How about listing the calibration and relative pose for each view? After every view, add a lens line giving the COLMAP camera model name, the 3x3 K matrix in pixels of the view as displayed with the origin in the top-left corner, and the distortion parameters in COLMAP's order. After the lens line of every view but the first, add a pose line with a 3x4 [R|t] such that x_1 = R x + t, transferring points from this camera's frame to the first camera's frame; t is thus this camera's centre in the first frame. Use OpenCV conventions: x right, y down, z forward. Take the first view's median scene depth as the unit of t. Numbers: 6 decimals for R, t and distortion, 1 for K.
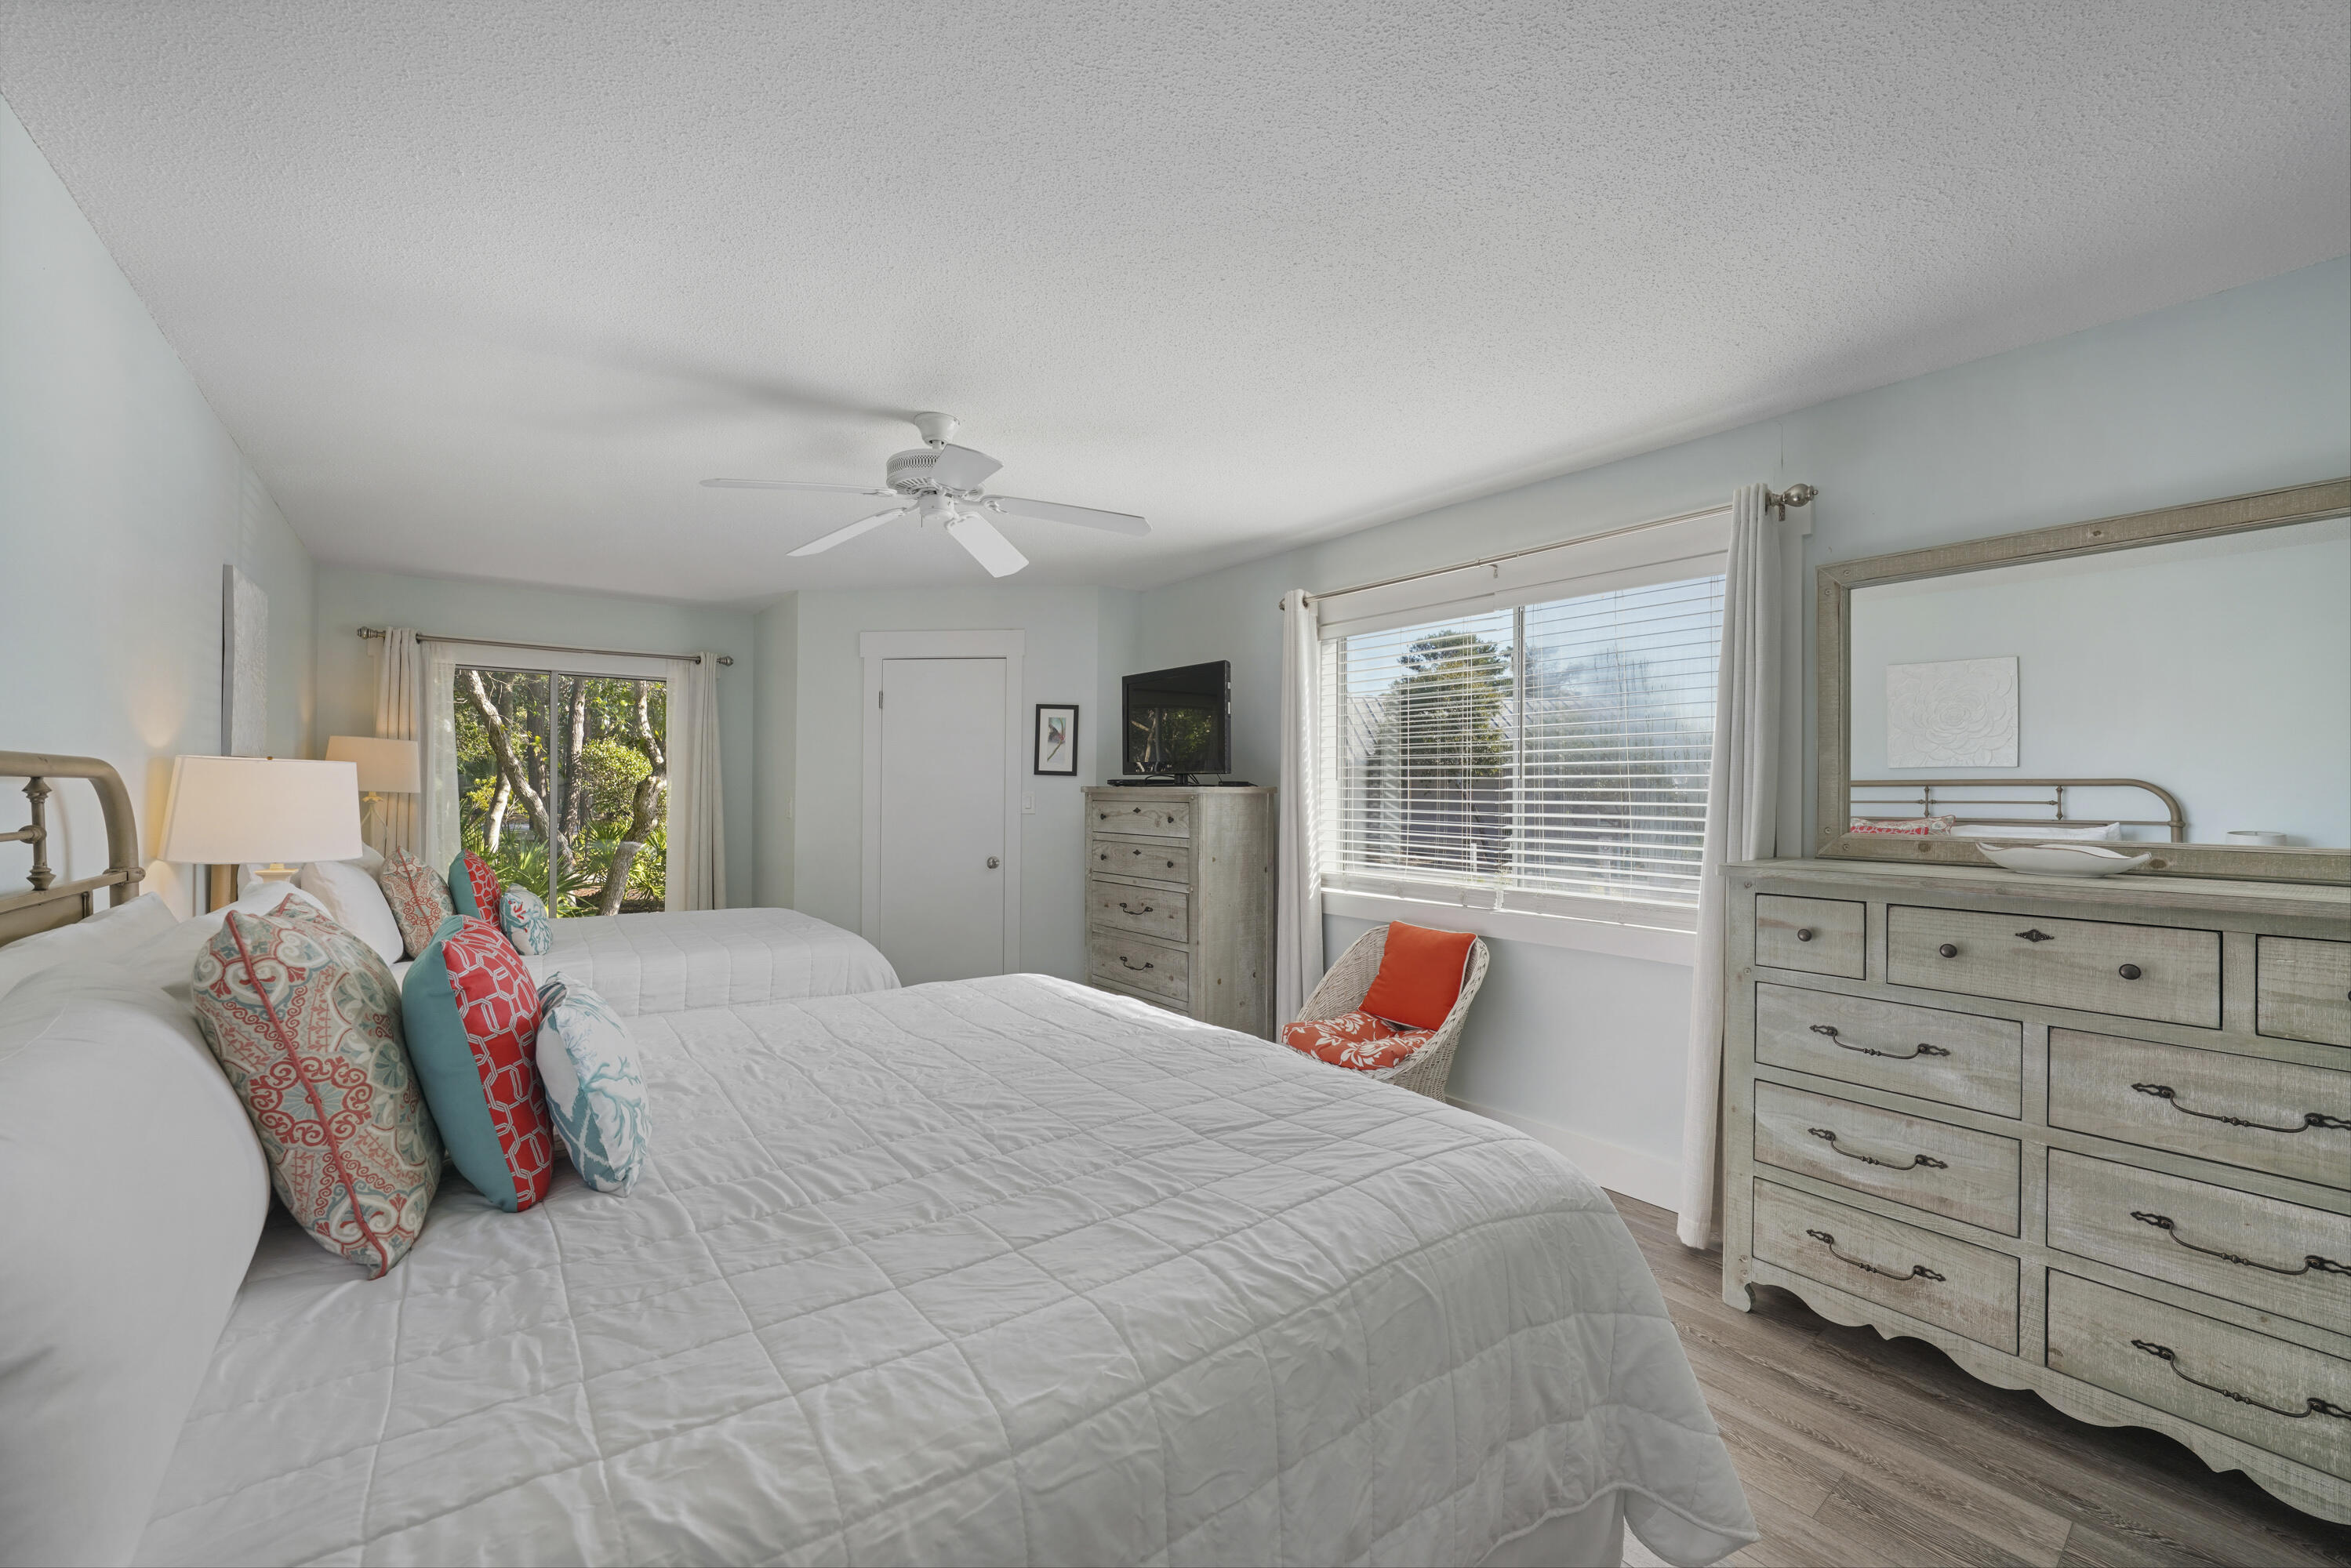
lens RADIAL K [[914.9, 0, 1163.4], [0, 914.9, 793.0], [0, 0, 1]] dist [-0.000500, -0.000048]
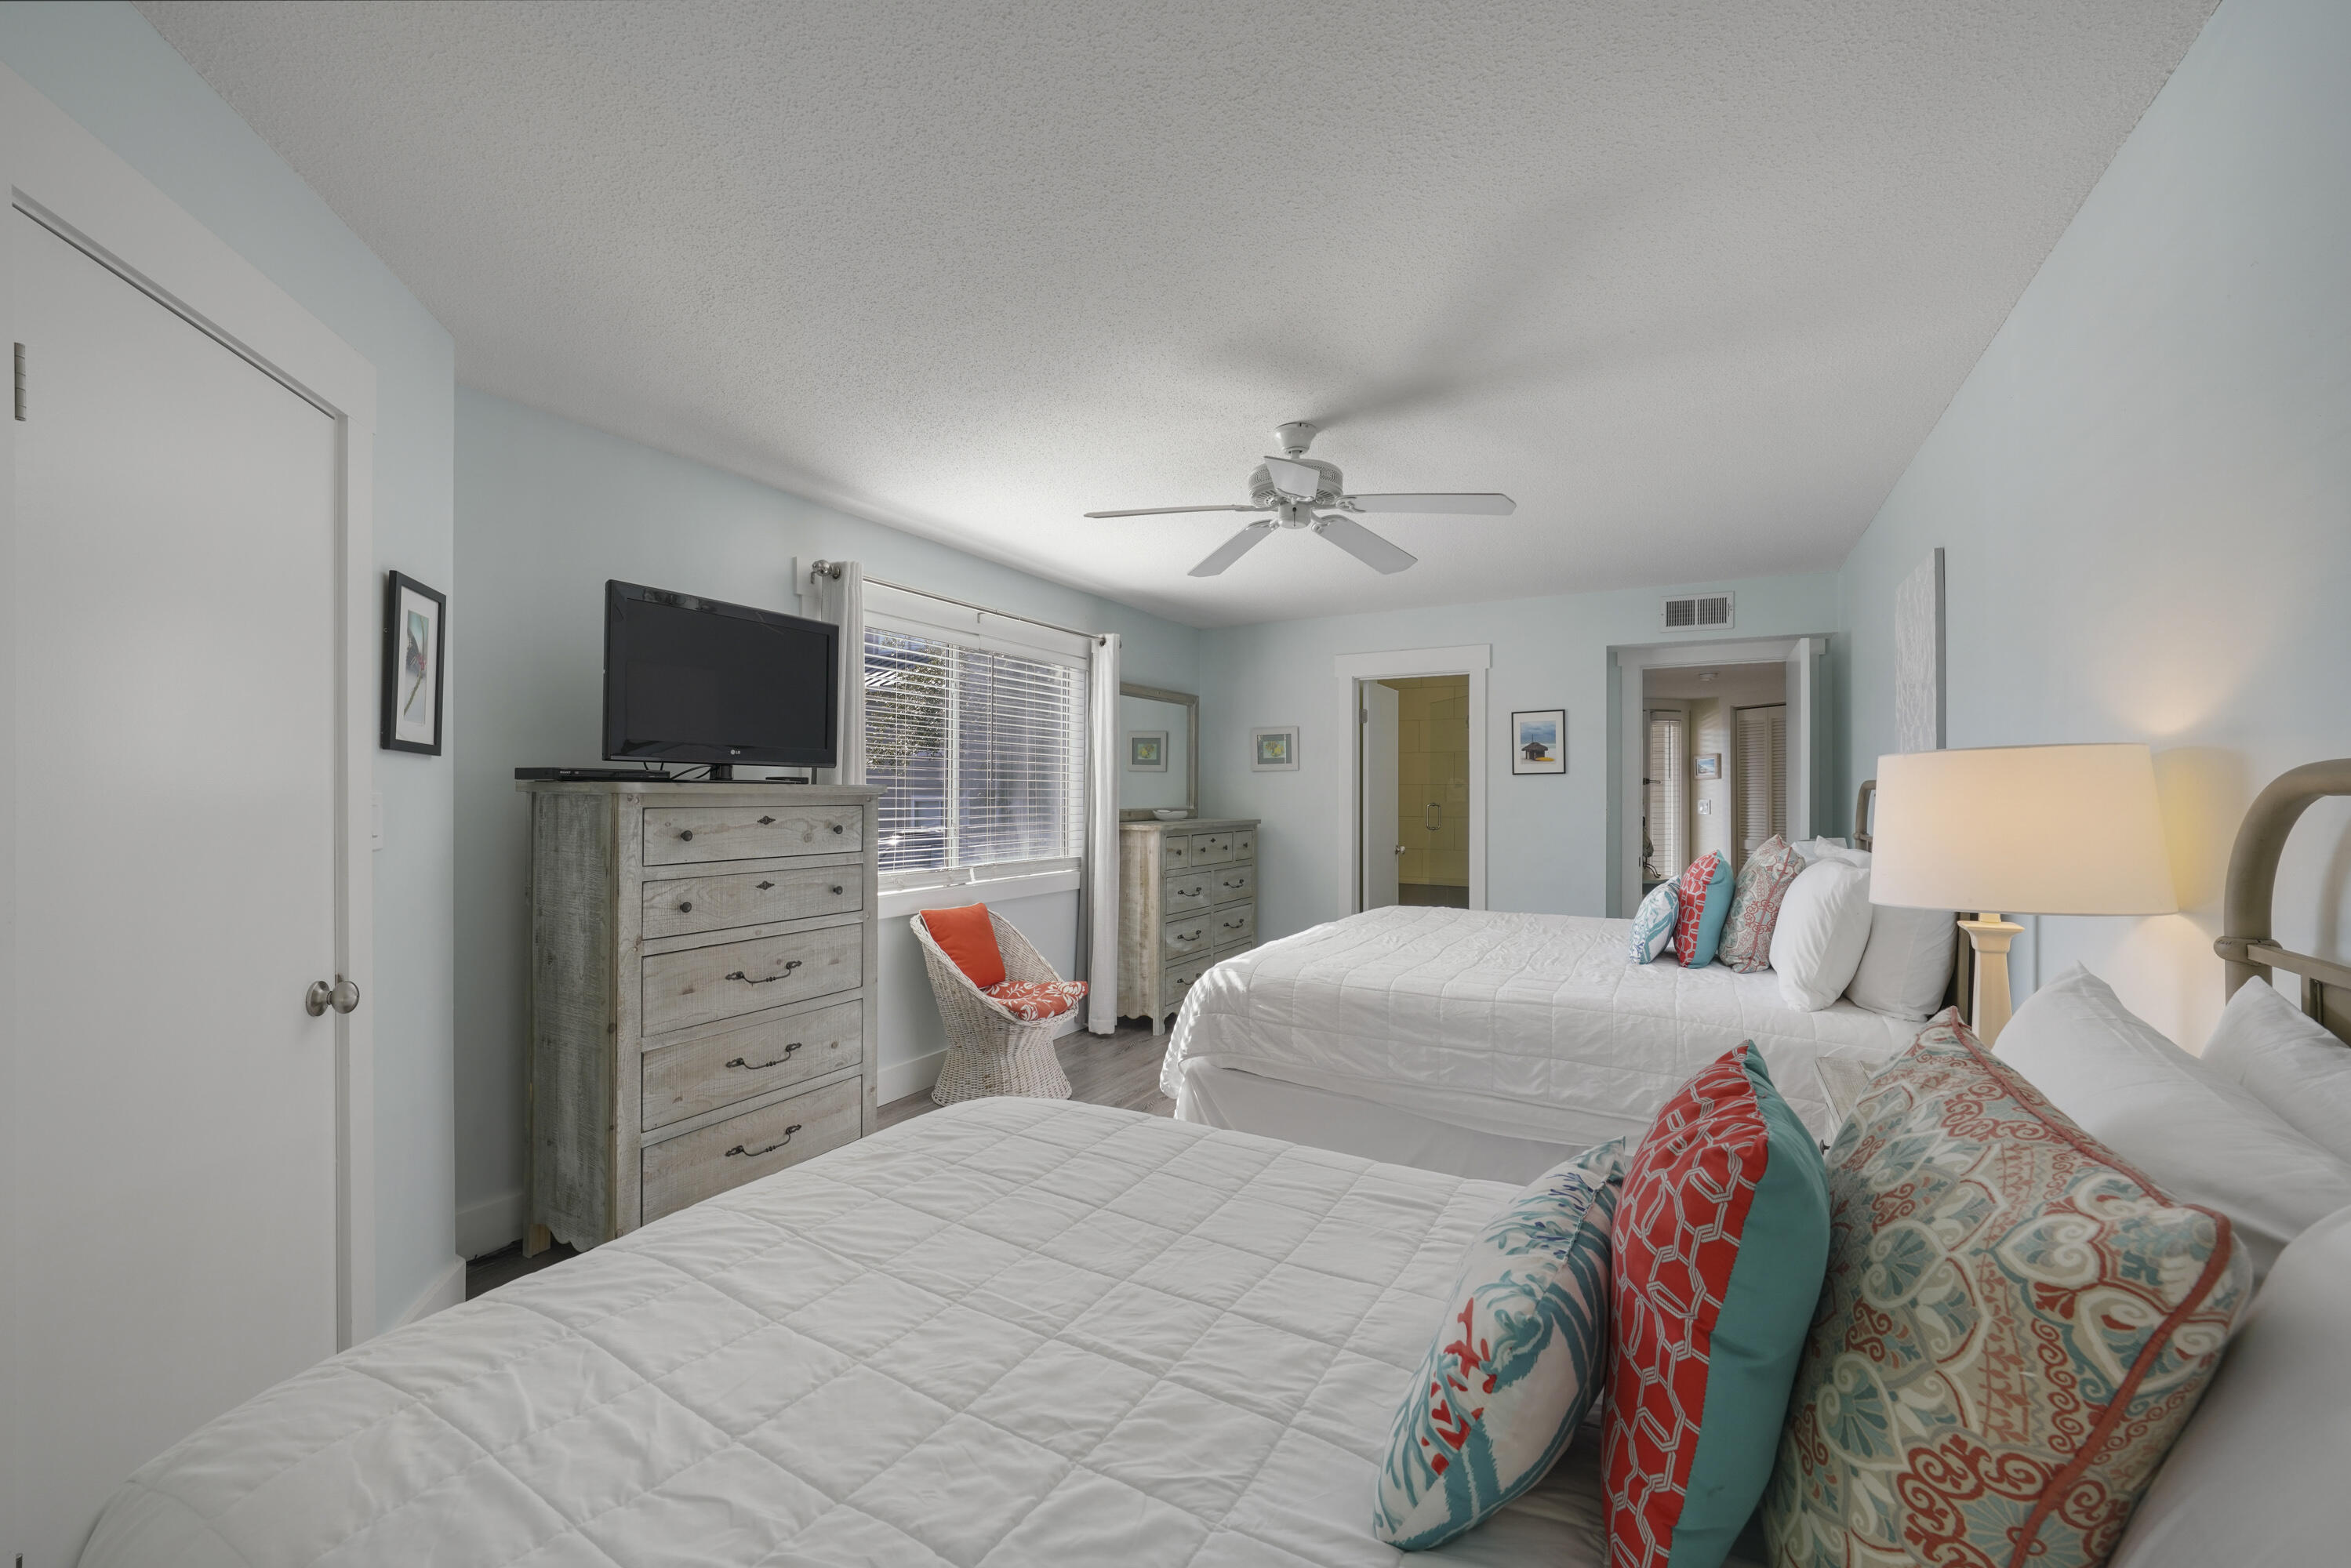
lens RADIAL K [[934.8, 0, 1189.7], [0, 934.8, 785.9], [0, 0, 1]] dist [-0.013556, -0.000027]
pose [[-0.402708, -0.003810, 0.915321, -0.794520], [-0.007073, 0.999974, 0.001051, -0.008576], [-0.915301, -0.006051, -0.402724, 1.046497]]
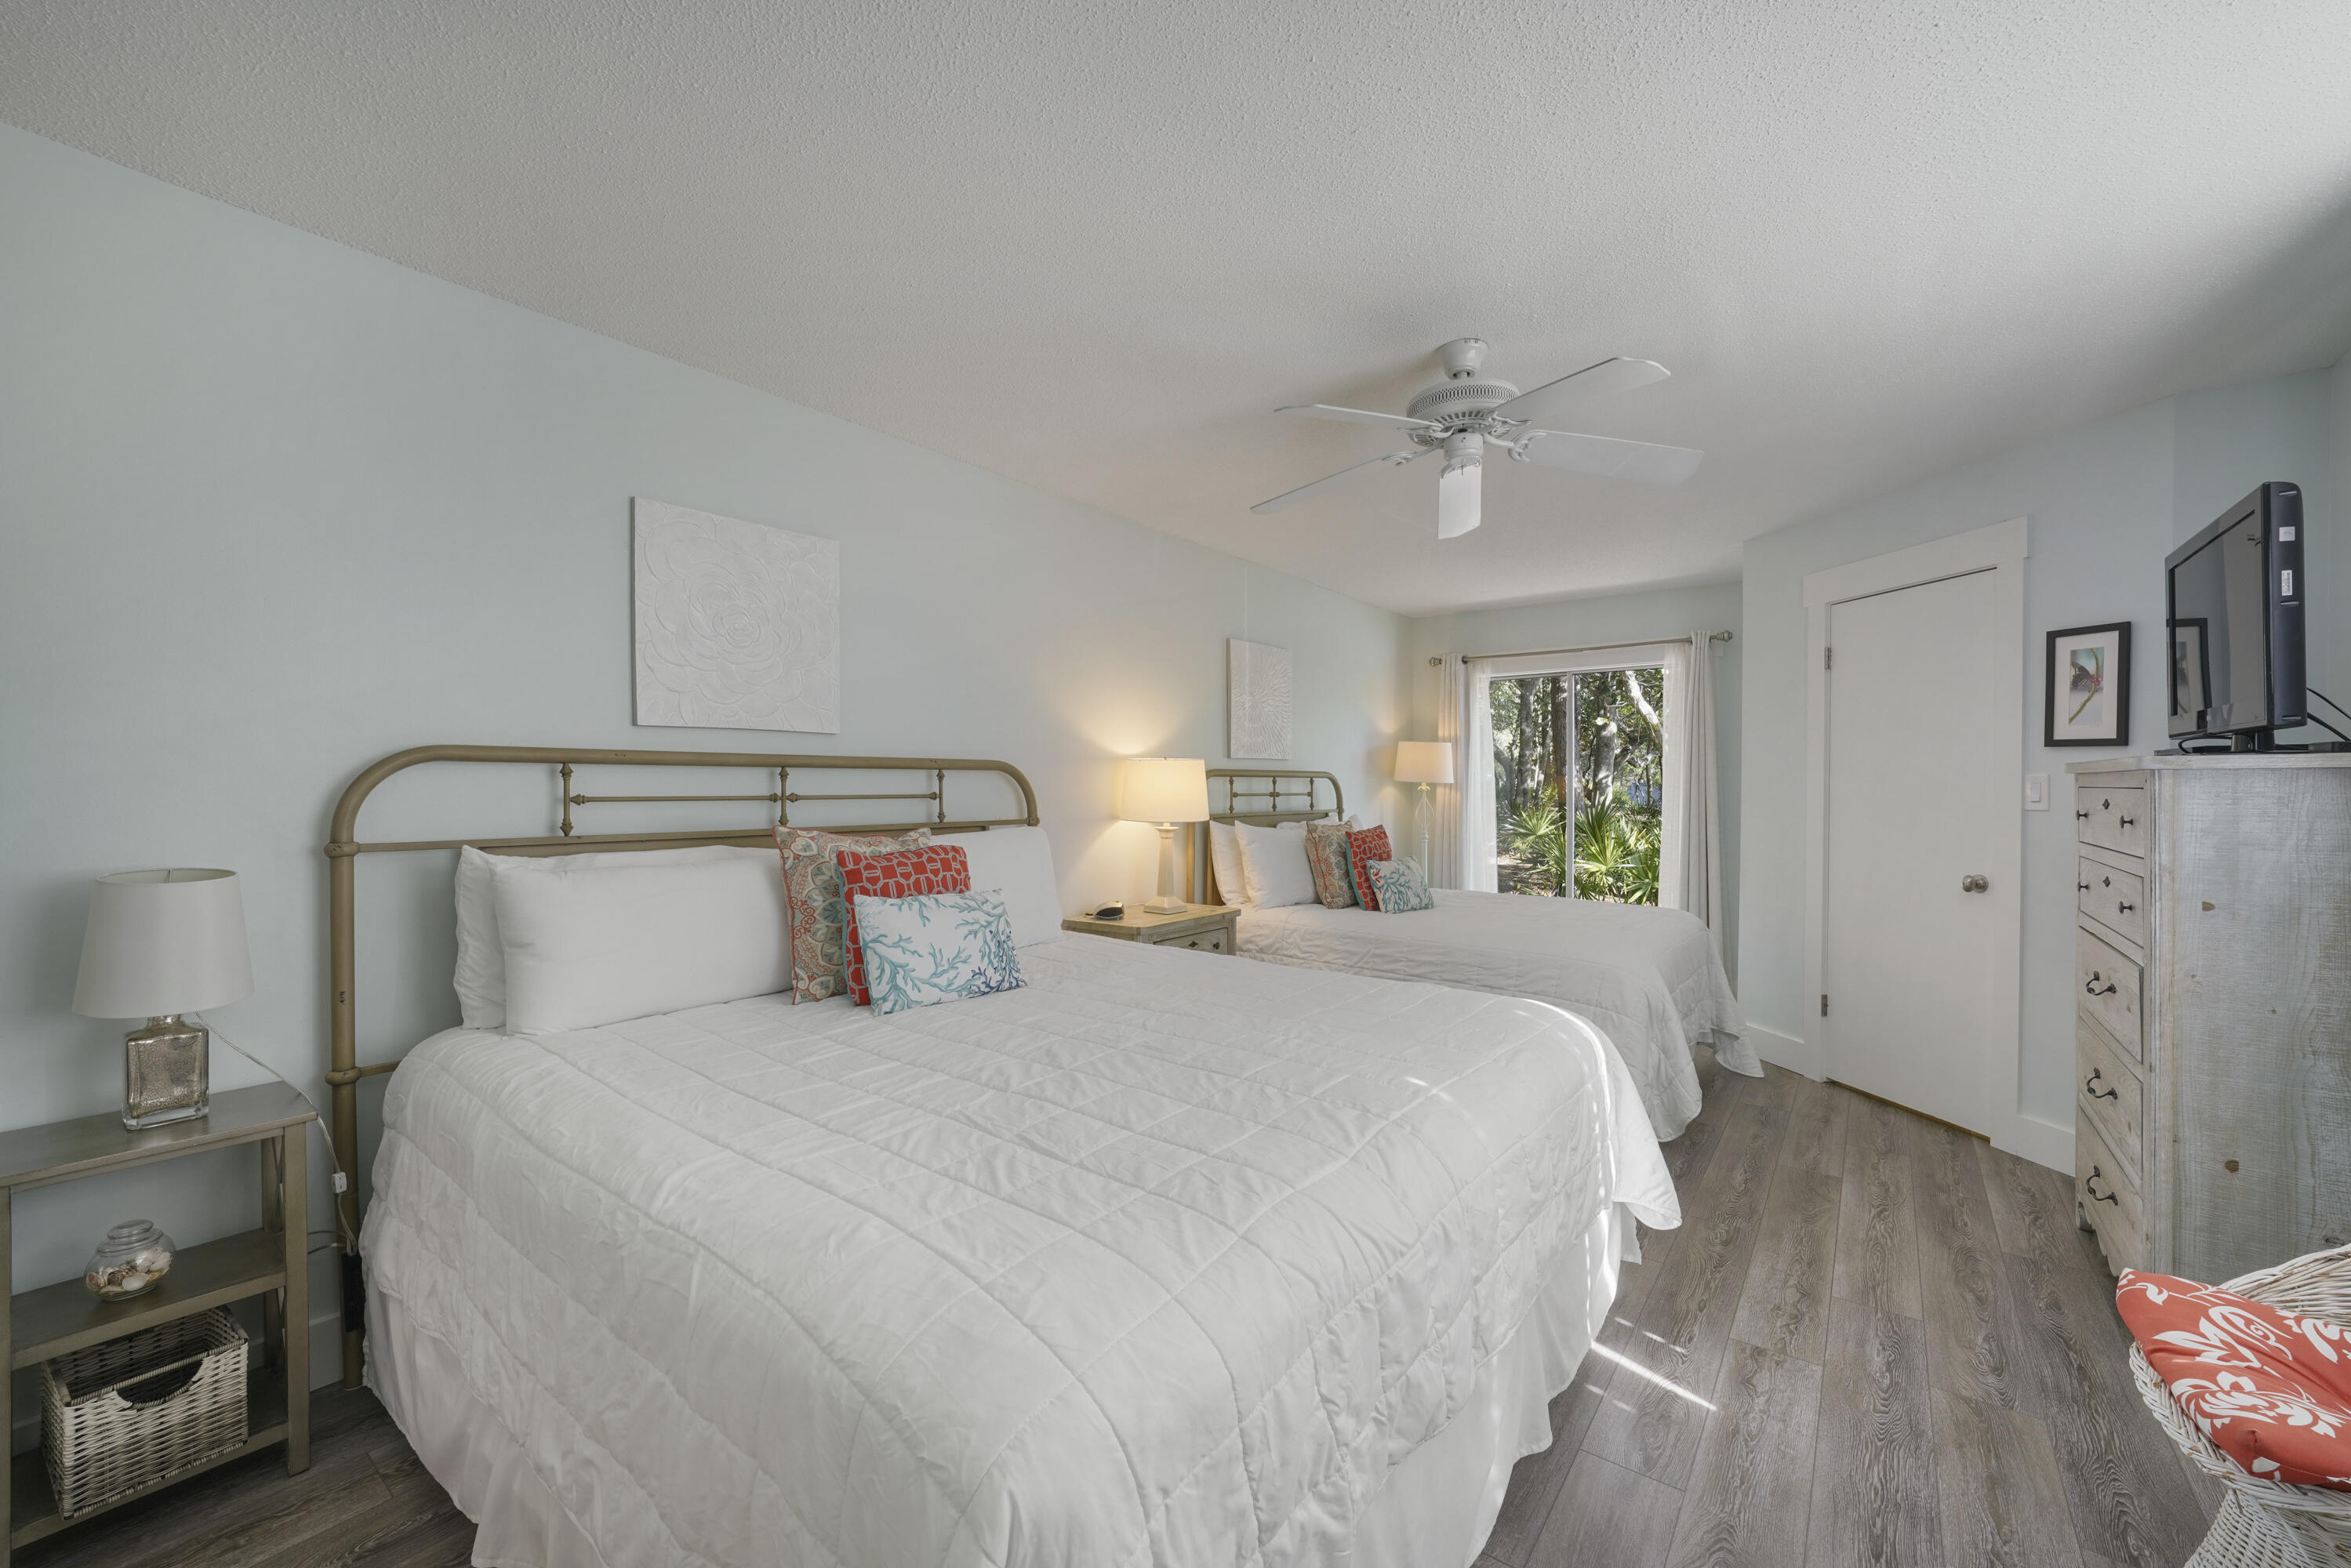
lens RADIAL K [[920.4, 0, 1176.2], [0, 920.4, 797.0], [0, 0, 1]] dist [-0.023774, 0.007341]
pose [[0.266196, 0.006912, -0.963894, 0.359402], [0.000423, 0.999973, 0.007287, 0.010991], [0.963919, -0.002348, 0.266186, 0.341415]]
